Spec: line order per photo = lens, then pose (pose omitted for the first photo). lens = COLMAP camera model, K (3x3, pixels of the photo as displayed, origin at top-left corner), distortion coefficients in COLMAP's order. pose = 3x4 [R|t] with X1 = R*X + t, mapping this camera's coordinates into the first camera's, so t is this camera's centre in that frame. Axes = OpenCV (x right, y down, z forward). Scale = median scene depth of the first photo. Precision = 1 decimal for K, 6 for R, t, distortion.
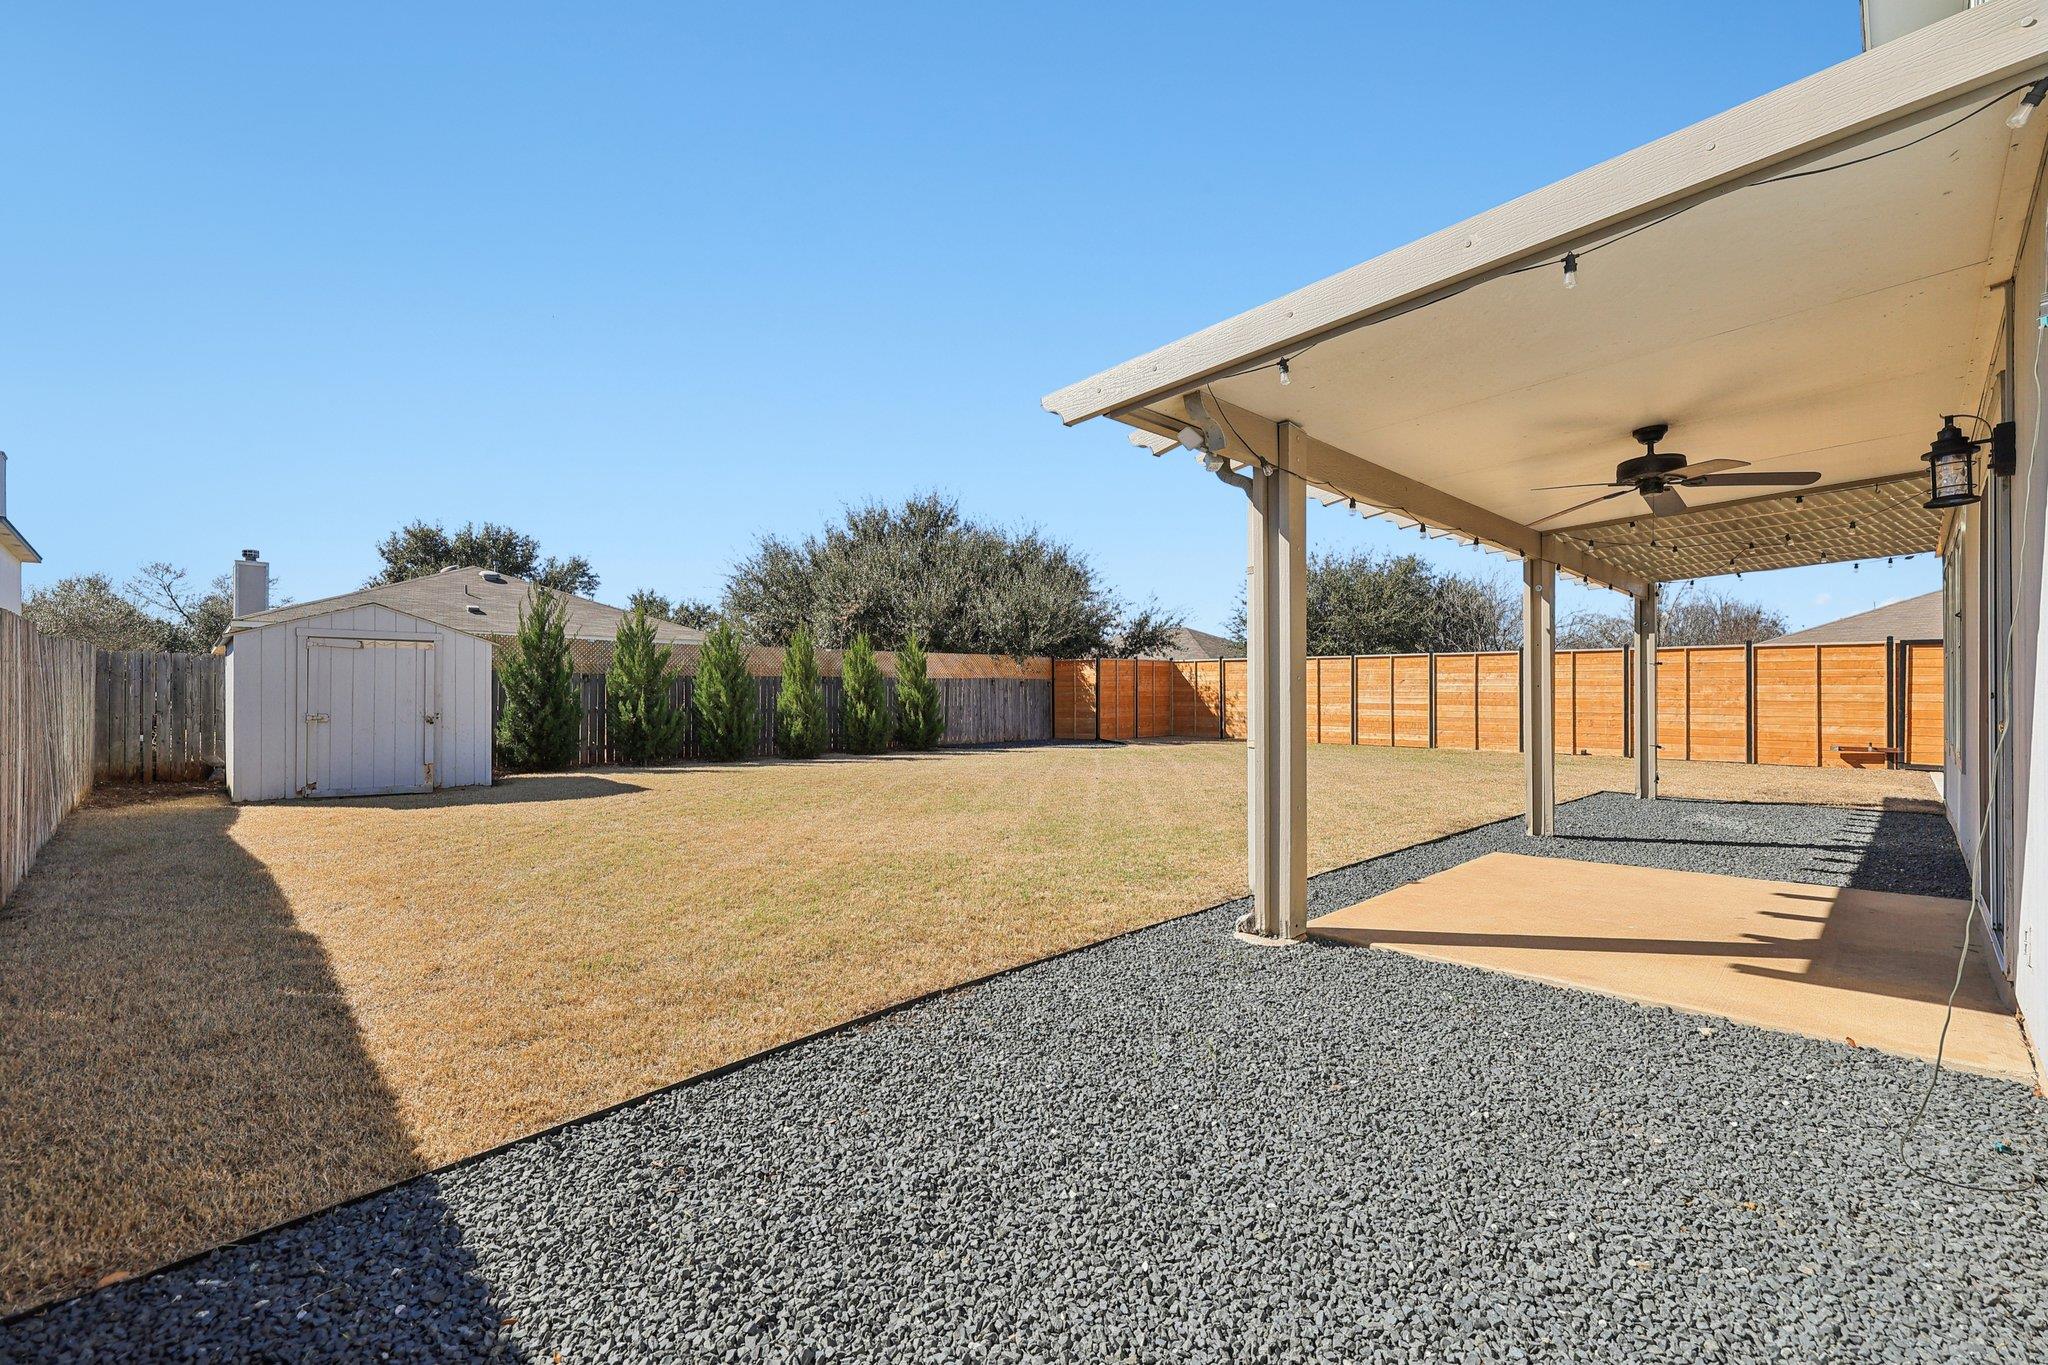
lens RADIAL K [[862.4, 0, 1039.1], [0, 862.4, 683.6], [0, 0, 1]] dist [-0.001838, 0.001288]
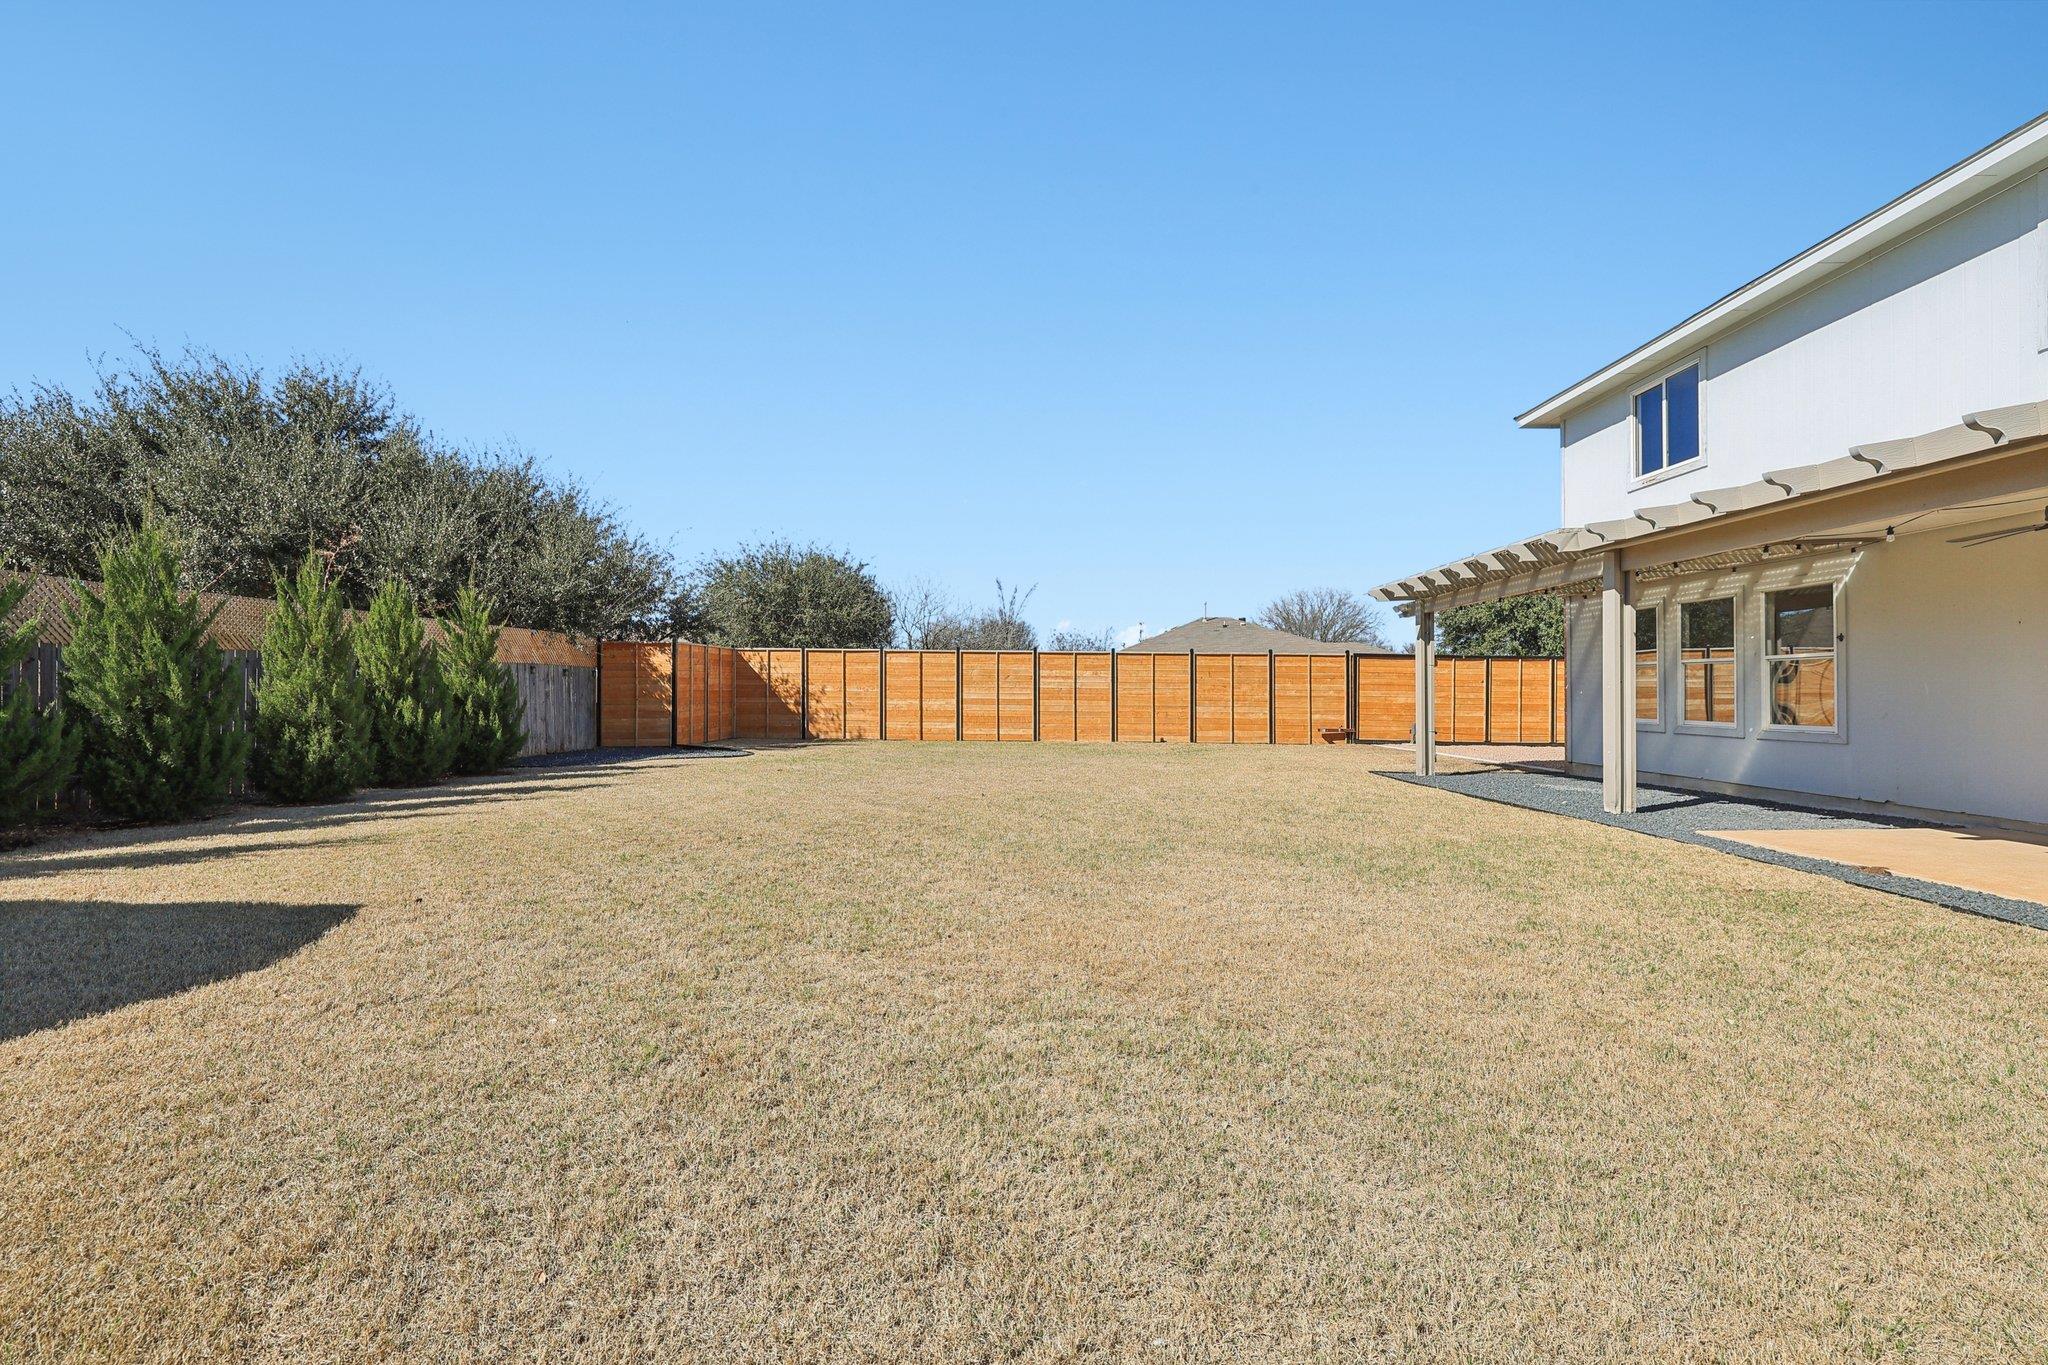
lens RADIAL K [[862.4, 0, 1022.3], [0, 862.4, 692.6], [0, 0, 1]] dist [-0.001838, 0.001288]
pose [[0.718375, 0.002430, 0.695652, -0.283117], [-0.013257, 0.999860, 0.010197, 0.005272], [-0.695530, -0.016548, 0.718306, 0.252200]]
